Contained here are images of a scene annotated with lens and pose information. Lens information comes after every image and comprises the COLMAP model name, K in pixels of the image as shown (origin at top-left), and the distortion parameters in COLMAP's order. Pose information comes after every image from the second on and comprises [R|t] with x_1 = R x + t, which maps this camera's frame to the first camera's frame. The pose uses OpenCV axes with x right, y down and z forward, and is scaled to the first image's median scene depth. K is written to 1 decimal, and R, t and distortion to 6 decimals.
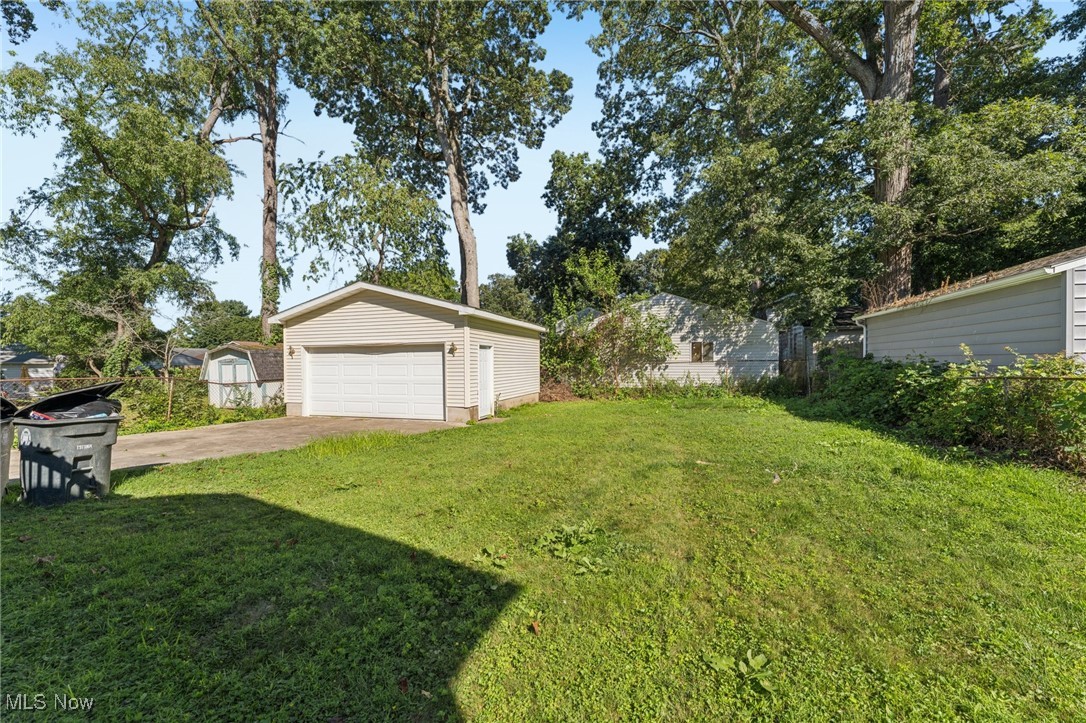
lens RADIAL K [[426.7, 0, 545.0], [0, 426.7, 372.5], [0, 0, 1]] dist [-0.010291, 0.000153]
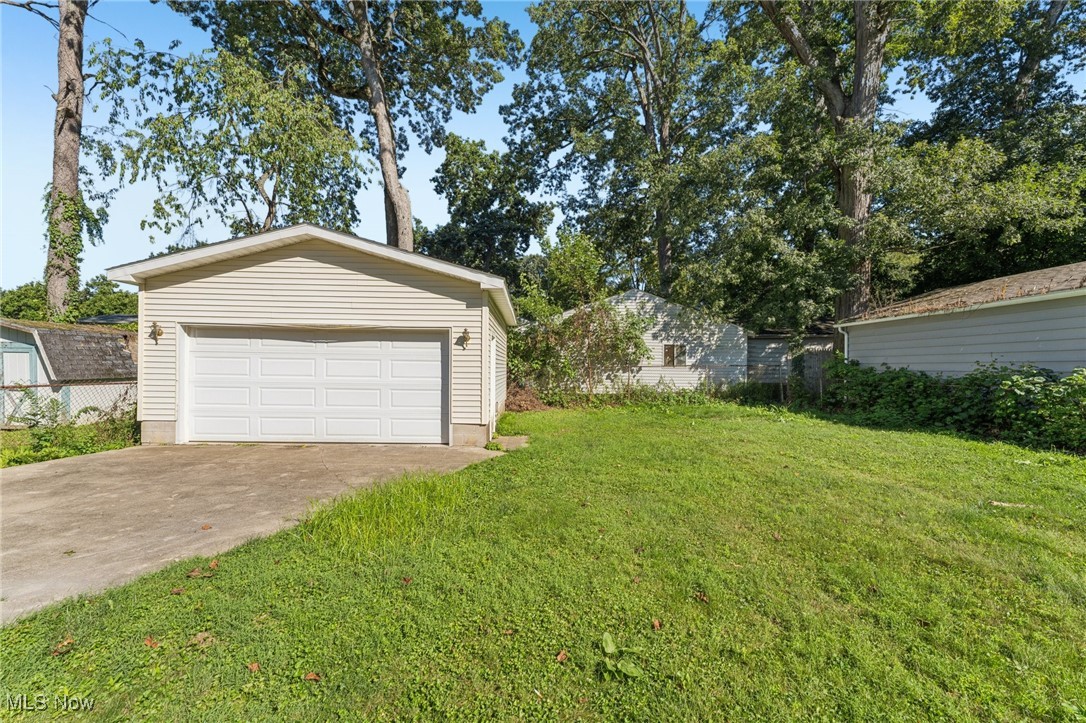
lens RADIAL K [[433.0, 0, 539.7], [0, 433.0, 361.6], [0, 0, 1]] dist [-0.001374, -0.000265]
pose [[0.947010, 0.023423, 0.320348, -0.176061], [-0.012135, 0.999235, -0.037186, 0.003692], [-0.320974, 0.031328, 0.946570, 0.168658]]
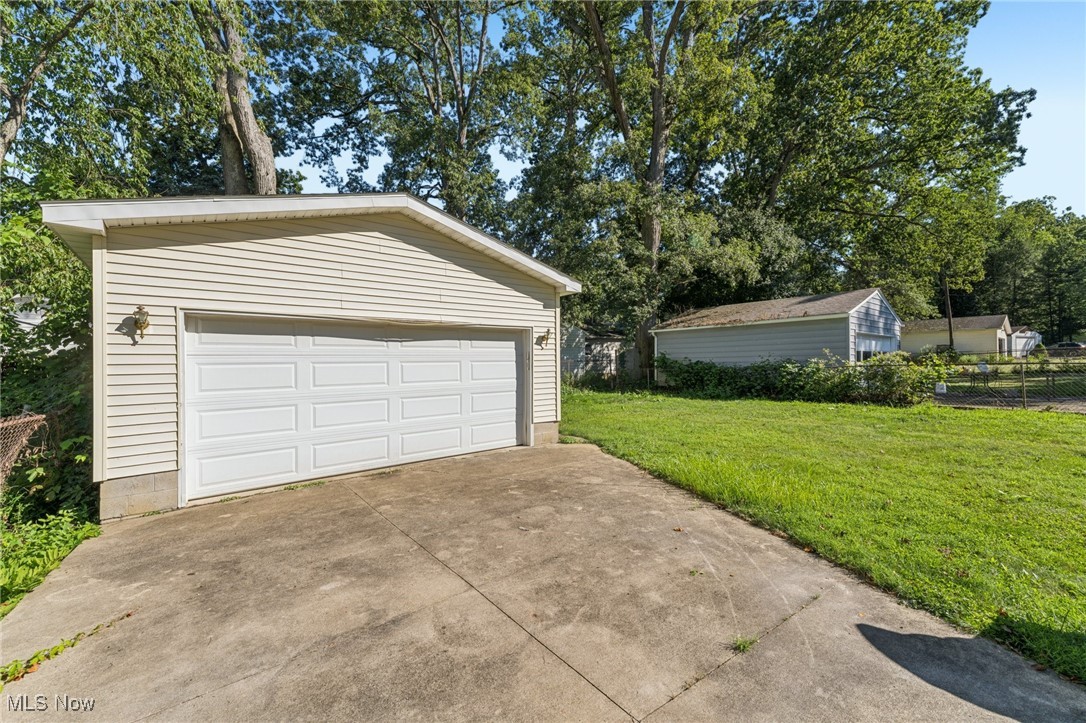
lens RADIAL K [[434.1, 0, 546.4], [0, 434.1, 360.9], [0, 0, 1]] dist [0.005056, 0.000048]
pose [[0.543143, 0.004176, 0.839630, -0.438558], [0.030771, 0.999217, -0.024875, -0.000165], [-0.839076, 0.039347, 0.542589, 0.335057]]
